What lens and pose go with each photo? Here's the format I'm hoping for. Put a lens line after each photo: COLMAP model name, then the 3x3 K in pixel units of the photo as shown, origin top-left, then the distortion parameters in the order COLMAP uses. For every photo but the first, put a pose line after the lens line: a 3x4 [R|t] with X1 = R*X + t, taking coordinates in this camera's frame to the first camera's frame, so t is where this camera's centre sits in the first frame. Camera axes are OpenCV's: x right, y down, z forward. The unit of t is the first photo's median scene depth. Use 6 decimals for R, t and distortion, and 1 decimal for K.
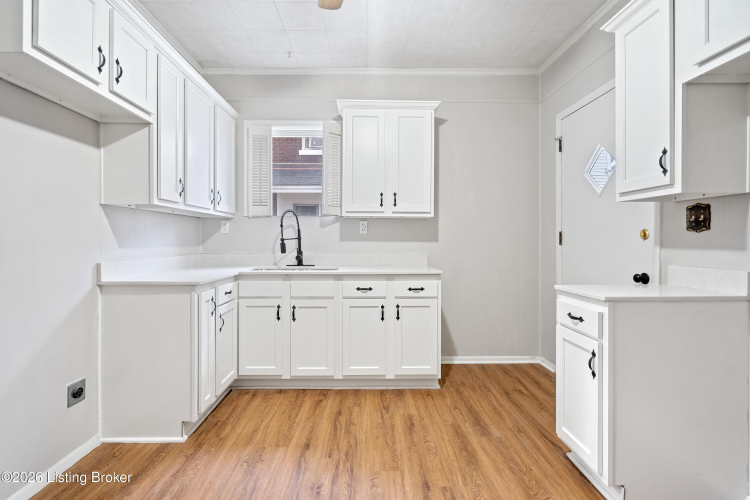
lens RADIAL K [[348.5, 0, 371.6], [0, 348.5, 241.5], [0, 0, 1]] dist [-0.002277, 0.000157]
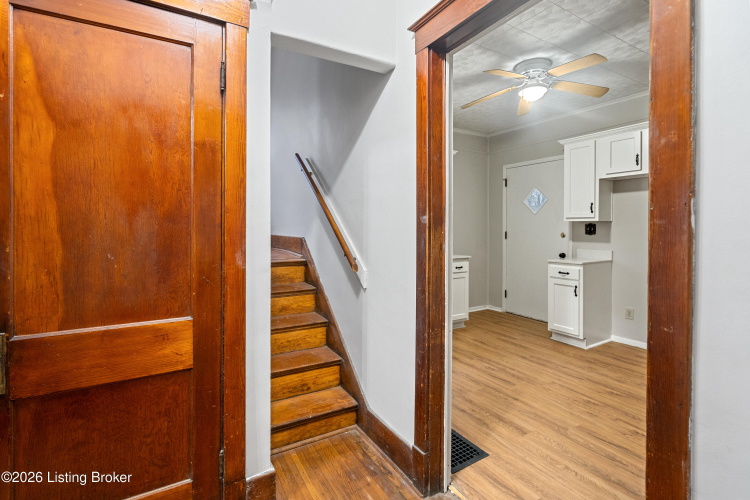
lens RADIAL K [[345.7, 0, 373.6], [0, 345.7, 231.1], [0, 0, 1]] dist [0.002387, 0.000404]
pose [[0.867425, -0.002269, 0.497562, -1.083698], [-0.000288, 0.999987, 0.005063, -0.046492], [-0.497568, -0.004535, 0.867413, -0.231907]]
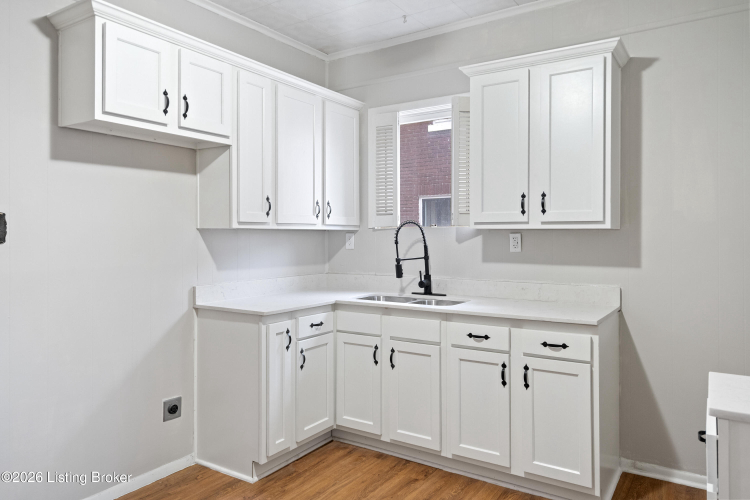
lens RADIAL K [[523.8, 0, 376.5], [0, 523.8, 234.8], [0, 0, 1]] dist [0.010677, 0.002147]
pose [[0.827947, -0.003609, -0.560795, 0.414716], [0.000056, 0.999980, -0.006353, -0.063190], [0.560807, 0.005228, 0.827930, 0.013695]]
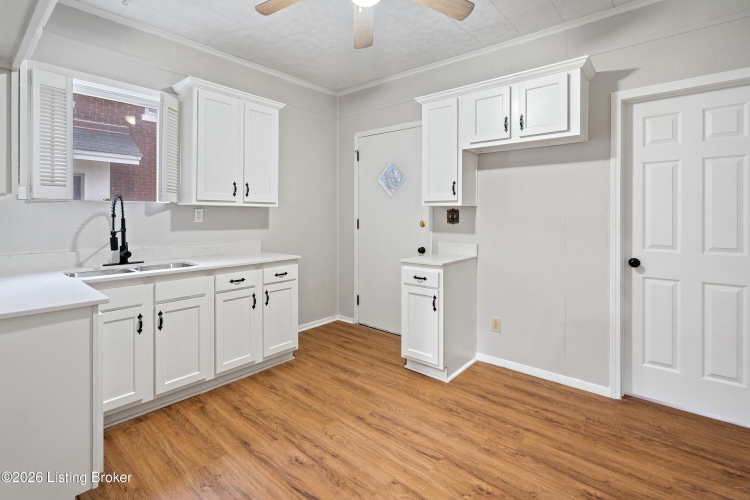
lens RADIAL K [[353.1, 0, 372.1], [0, 353.1, 216.2], [0, 0, 1]] dist [-0.004055, 0.000004]
pose [[0.663798, -0.003277, 0.747904, -0.538160], [0.000428, 0.999992, 0.004002, -0.053874], [-0.747912, -0.002336, 0.663794, 0.043242]]
